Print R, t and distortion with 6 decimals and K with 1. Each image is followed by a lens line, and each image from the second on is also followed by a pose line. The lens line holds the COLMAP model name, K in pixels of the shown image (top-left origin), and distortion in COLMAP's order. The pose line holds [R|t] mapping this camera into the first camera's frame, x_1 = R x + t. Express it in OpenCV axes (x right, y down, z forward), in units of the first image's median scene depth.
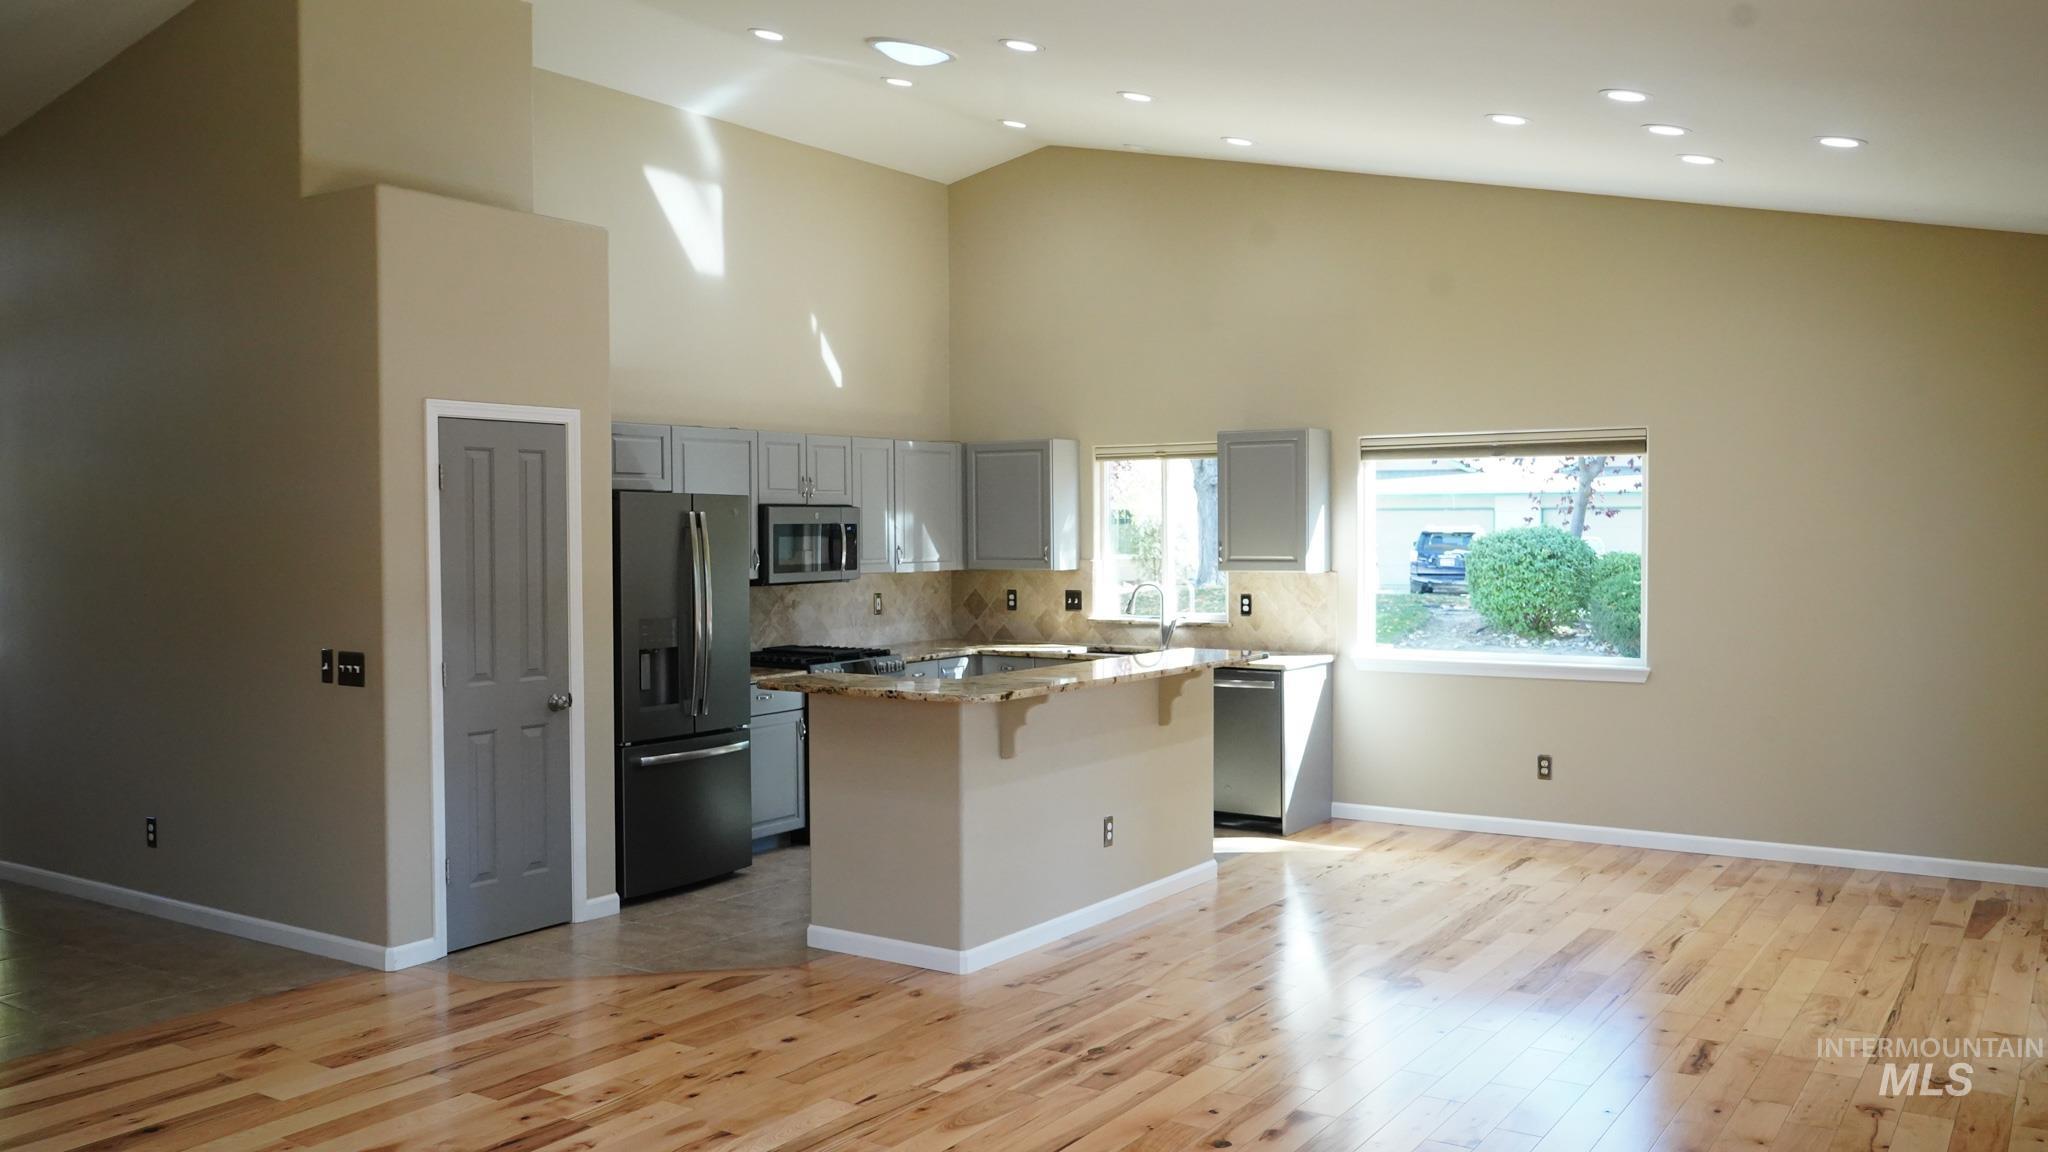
lens RADIAL K [[1655.0, 0, 1015.8], [0, 1655.0, 577.8], [0, 0, 1]] dist [-0.009262, -0.008810]
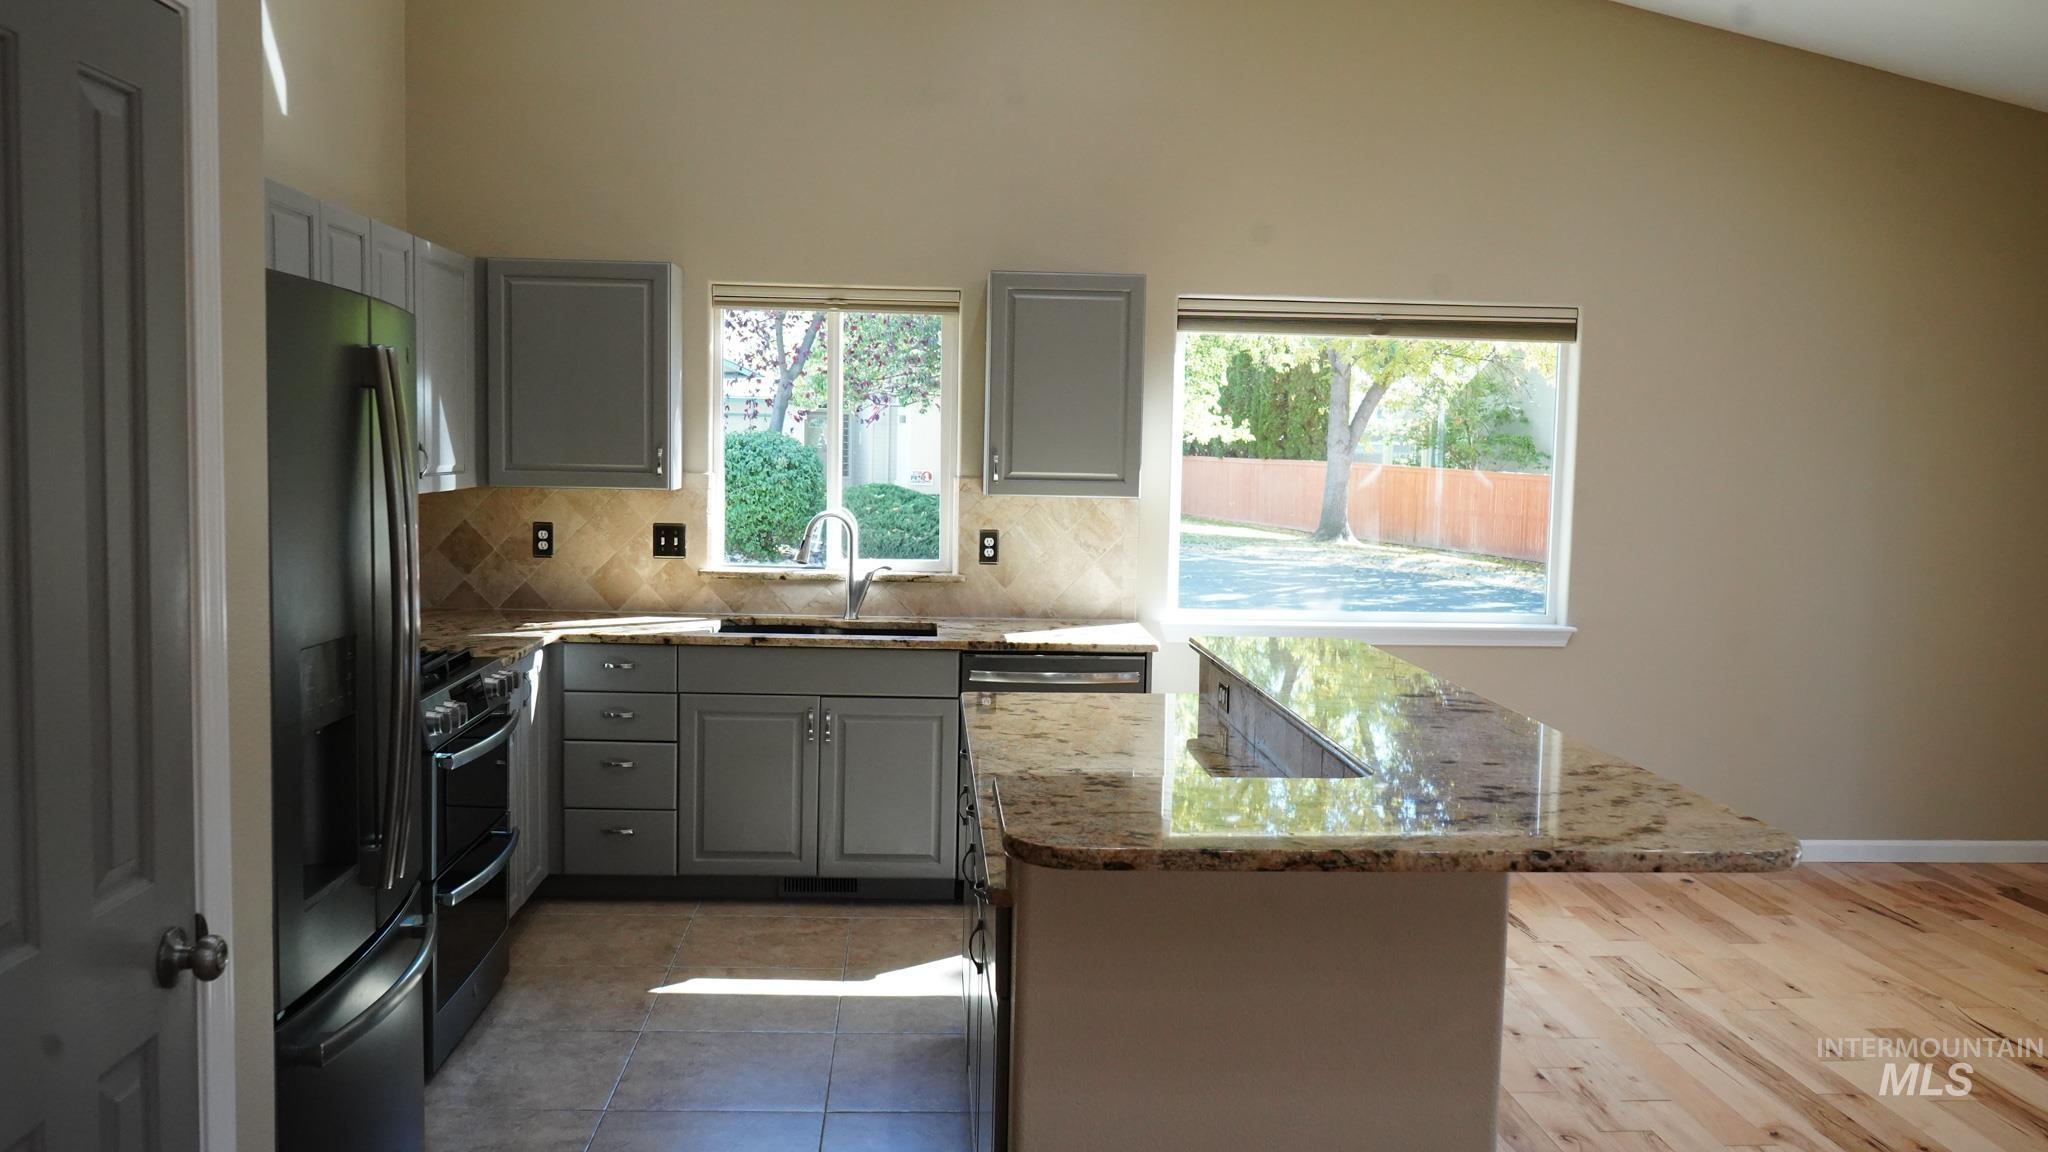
lens RADIAL K [[1655.0, 0, 1015.8], [0, 1655.0, 577.8], [0, 0, 1]] dist [-0.009262, -0.008810]
pose [[0.803407, -0.026260, 0.594850, -0.229697], [-0.008425, 0.998426, 0.055455, -0.007222], [-0.595370, -0.049565, 0.801921, 0.468605]]
